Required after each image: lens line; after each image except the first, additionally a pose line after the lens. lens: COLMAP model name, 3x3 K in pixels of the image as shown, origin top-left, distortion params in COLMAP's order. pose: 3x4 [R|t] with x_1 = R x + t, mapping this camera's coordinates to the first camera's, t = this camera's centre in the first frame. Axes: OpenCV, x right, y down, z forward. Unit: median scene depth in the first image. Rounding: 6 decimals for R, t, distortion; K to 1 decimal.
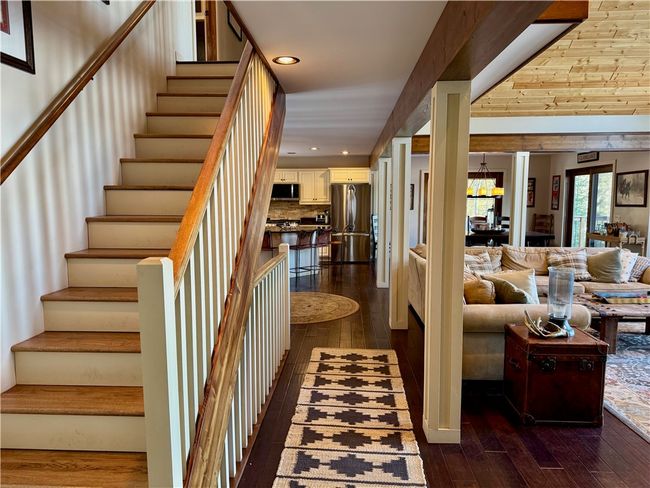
lens RADIAL K [[458.6, 0, 324.4], [0, 458.6, 245.6], [0, 0, 1]] dist [0.057756, -0.076675]
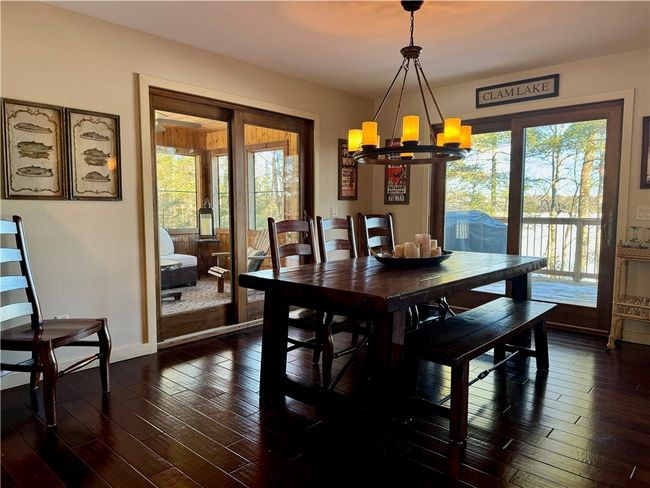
lens RADIAL K [[458.6, 0, 324.6], [0, 458.6, 245.1], [0, 0, 1]] dist [0.057756, -0.076675]
pose [[0.628690, -0.059004, 0.775414, 0.043365], [0.080054, 0.996731, 0.010939, -0.046013], [-0.773524, 0.055197, 0.631358, 0.781201]]
